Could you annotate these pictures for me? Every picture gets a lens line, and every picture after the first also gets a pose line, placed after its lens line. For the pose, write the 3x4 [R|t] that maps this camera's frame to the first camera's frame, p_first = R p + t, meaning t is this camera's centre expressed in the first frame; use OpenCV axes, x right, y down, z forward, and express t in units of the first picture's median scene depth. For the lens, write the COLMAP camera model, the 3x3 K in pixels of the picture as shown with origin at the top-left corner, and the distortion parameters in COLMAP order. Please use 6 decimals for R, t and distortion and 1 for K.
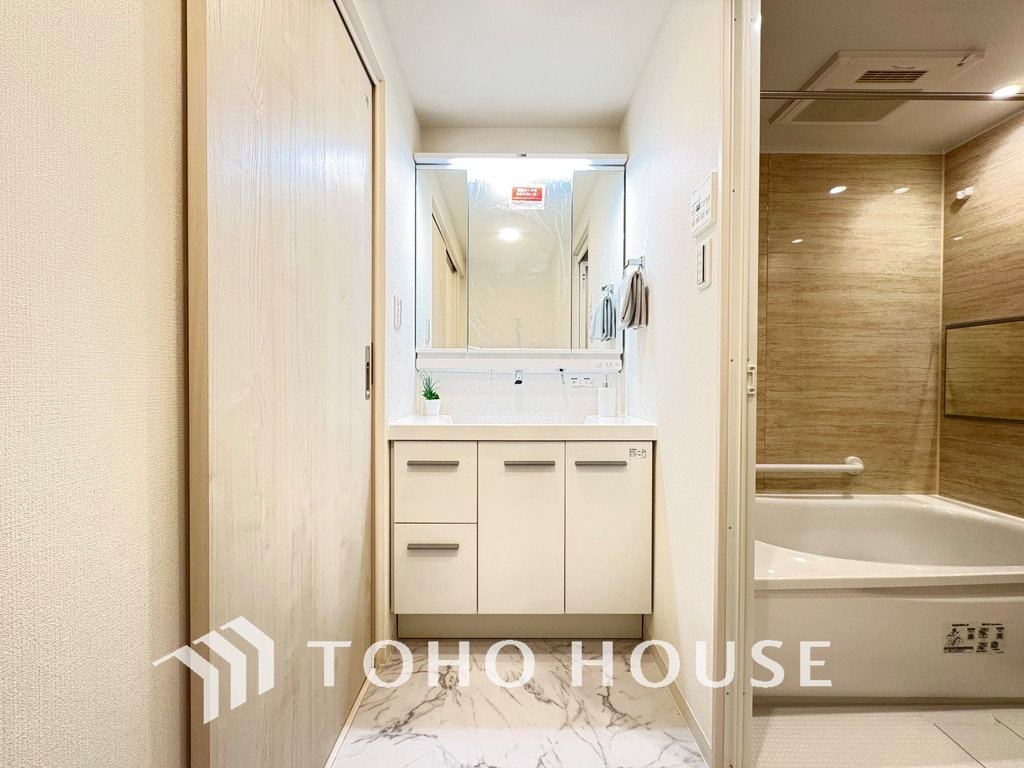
lens RADIAL K [[406.2, 0, 509.9], [0, 406.2, 384.0], [0, 0, 1]] dist [-0.001890, 0.000465]
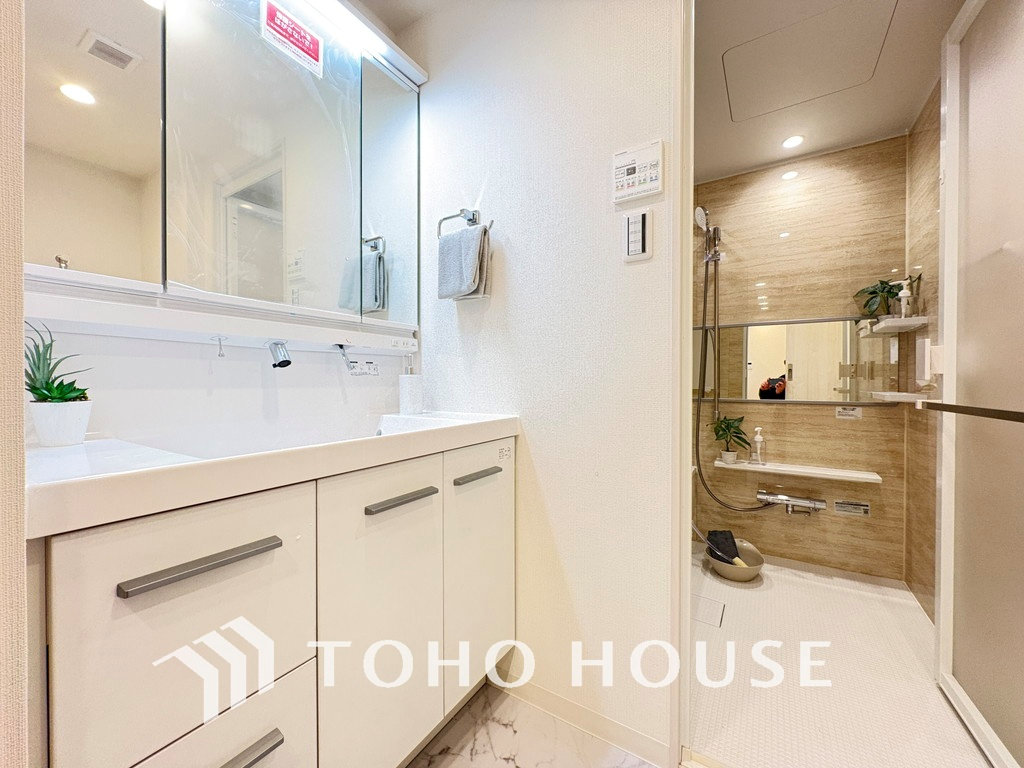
lens RADIAL K [[406.2, 0, 509.9], [0, 406.2, 384.0], [0, 0, 1]] dist [-0.001890, 0.000465]
pose [[0.538669, -0.009260, 0.842467, -0.268535], [0.012563, 0.999917, 0.002959, 0.024686], [-0.842424, 0.008990, 0.538740, 0.428179]]
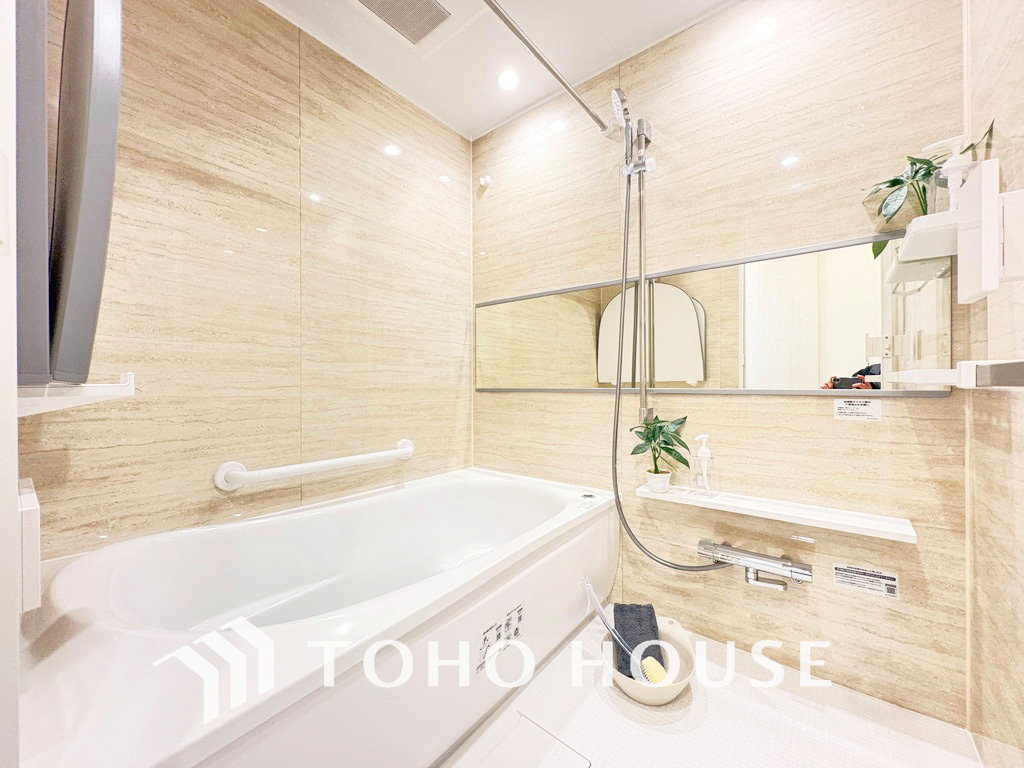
lens RADIAL K [[406.2, 0, 509.9], [0, 406.2, 384.0], [0, 0, 1]] dist [-0.001890, 0.000465]
pose [[0.625406, -0.008084, 0.780258, 0.313236], [0.018079, 0.999828, -0.004131, 0.069030], [-0.780090, 0.016690, 0.625445, 0.280093]]
